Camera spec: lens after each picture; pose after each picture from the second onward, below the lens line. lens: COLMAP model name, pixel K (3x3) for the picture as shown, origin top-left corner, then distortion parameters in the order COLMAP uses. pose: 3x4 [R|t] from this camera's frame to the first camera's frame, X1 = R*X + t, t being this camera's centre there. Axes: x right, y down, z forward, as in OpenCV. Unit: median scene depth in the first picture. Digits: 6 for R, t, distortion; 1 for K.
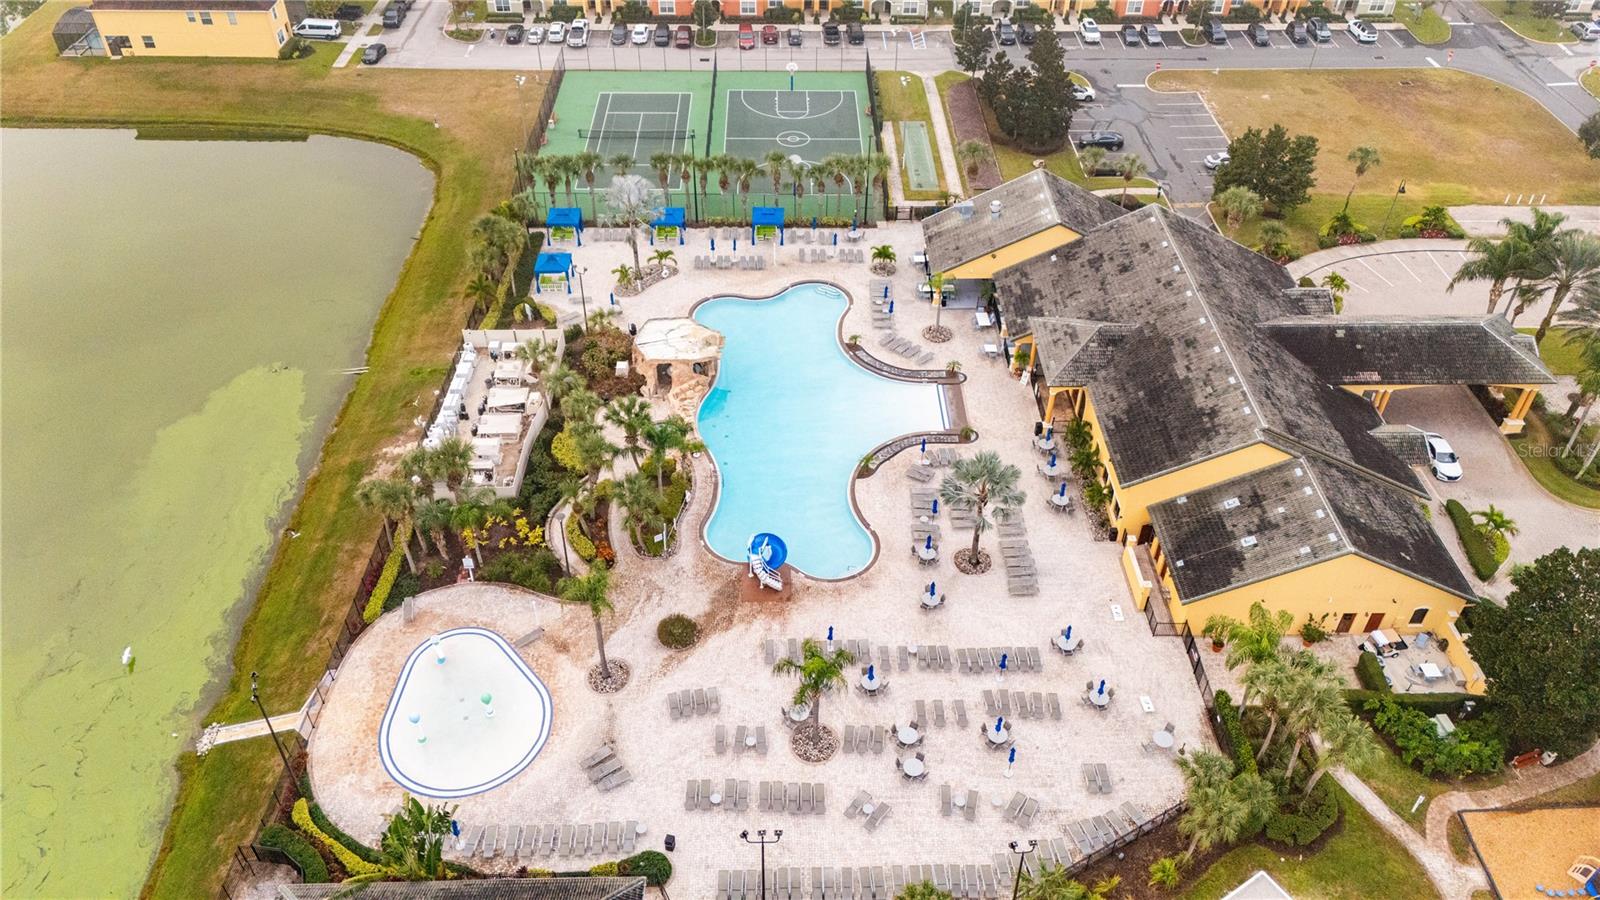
lens RADIAL K [[1183.5, 0, 803.6], [0, 1183.5, 445.3], [0, 0, 1]] dist [0.076648, -0.072596]
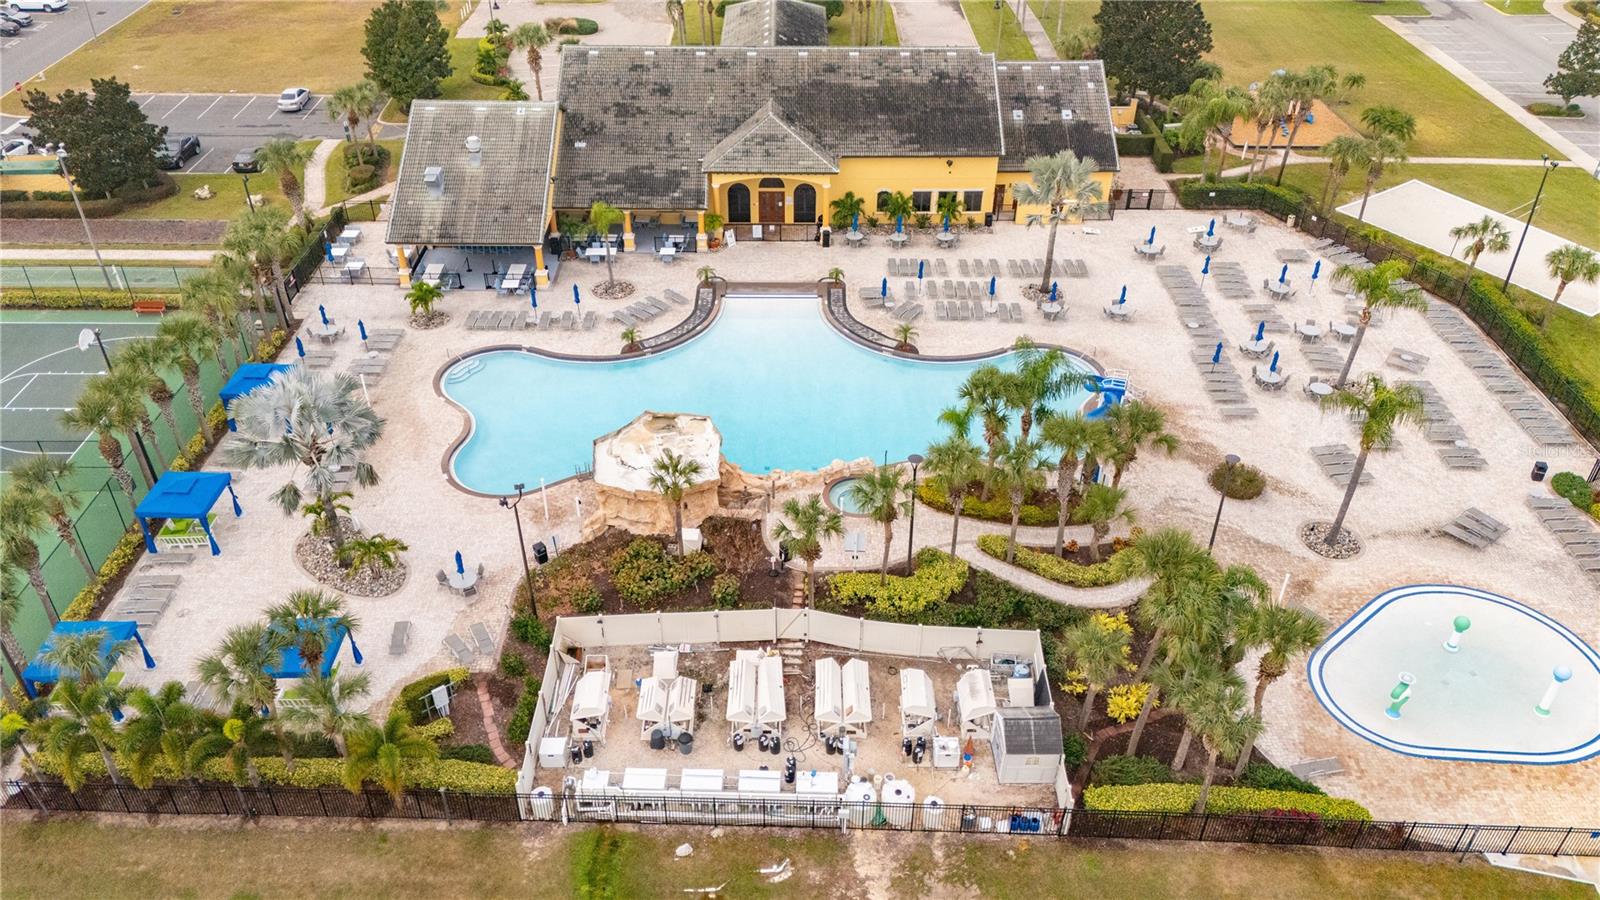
lens RADIAL K [[1183.5, 0, 803.6], [0, 1183.5, 445.3], [0, 0, 1]] dist [0.076648, -0.072596]
pose [[0.008616, -0.588468, 0.808475, -0.649167], [0.640137, 0.624373, 0.447643, -0.346868], [-0.768213, 0.513678, 0.382079, 0.812439]]
